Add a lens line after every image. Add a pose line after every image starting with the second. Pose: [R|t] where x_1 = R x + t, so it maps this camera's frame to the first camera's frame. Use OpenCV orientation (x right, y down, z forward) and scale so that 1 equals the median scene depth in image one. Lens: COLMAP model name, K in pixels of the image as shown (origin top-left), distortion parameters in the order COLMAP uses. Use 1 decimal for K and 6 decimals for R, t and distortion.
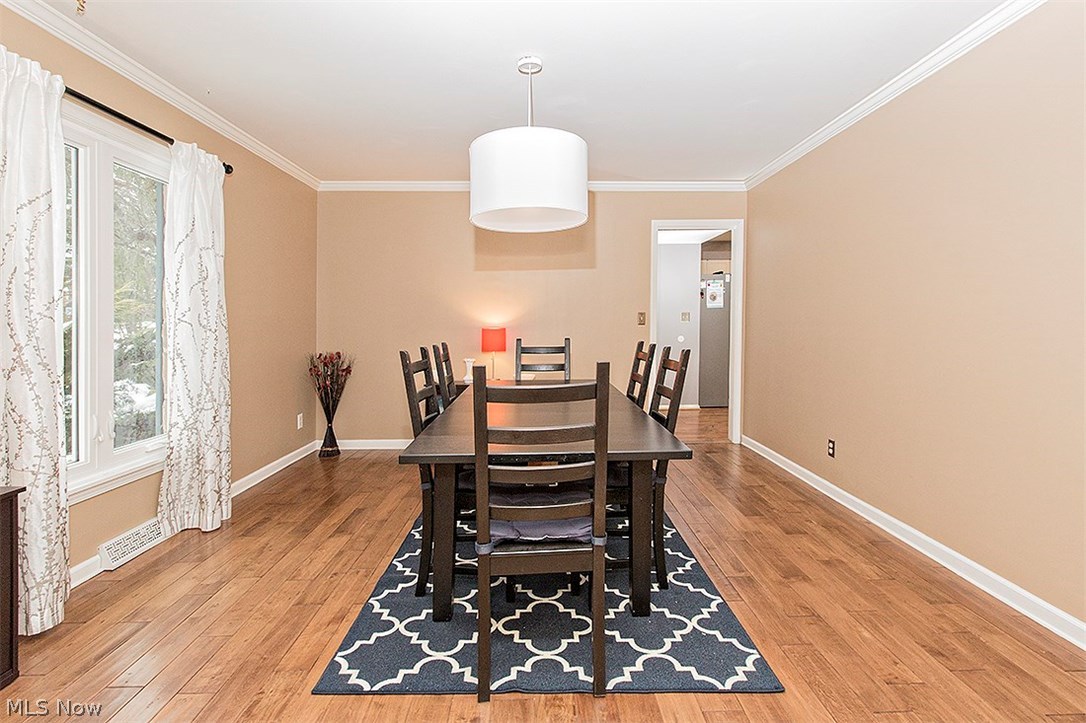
lens RADIAL K [[517.4, 0, 537.6], [0, 517.4, 320.3], [0, 0, 1]] dist [-0.008710, -0.000483]
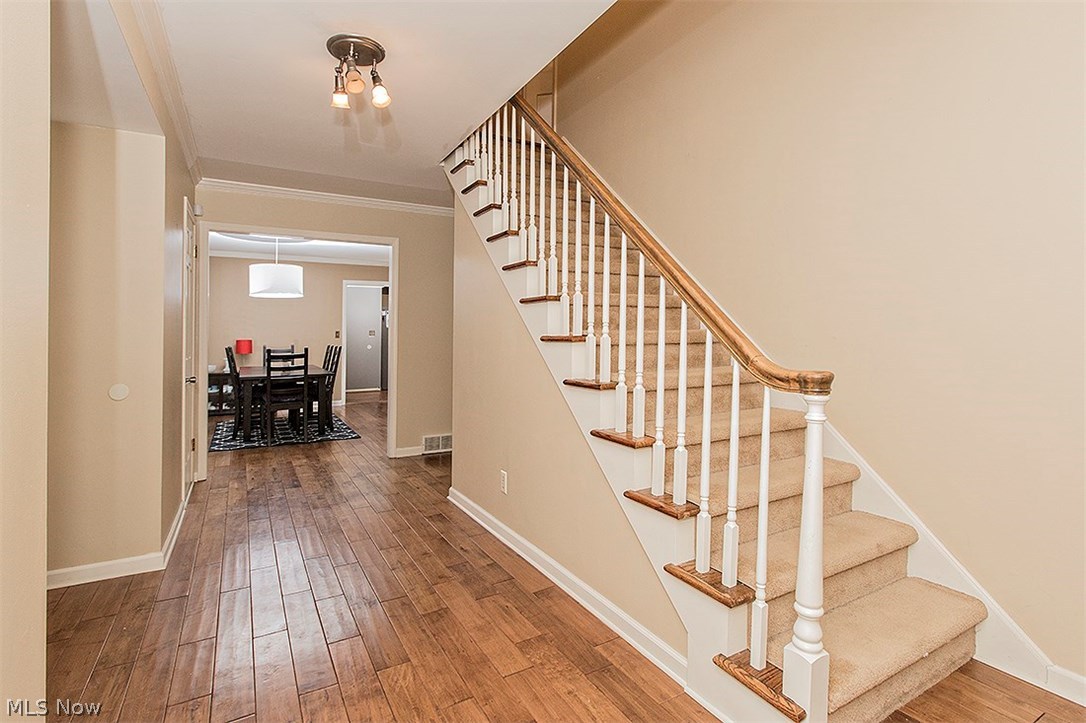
lens RADIAL K [[525.4, 0, 545.6], [0, 525.4, 342.5], [0, 0, 1]] dist [-0.003930, -0.000436]
pose [[0.867175, -0.004164, 0.497986, -0.154095], [-0.003705, 0.999883, 0.014811, -0.011308], [-0.497990, -0.014689, 0.867059, -1.854678]]
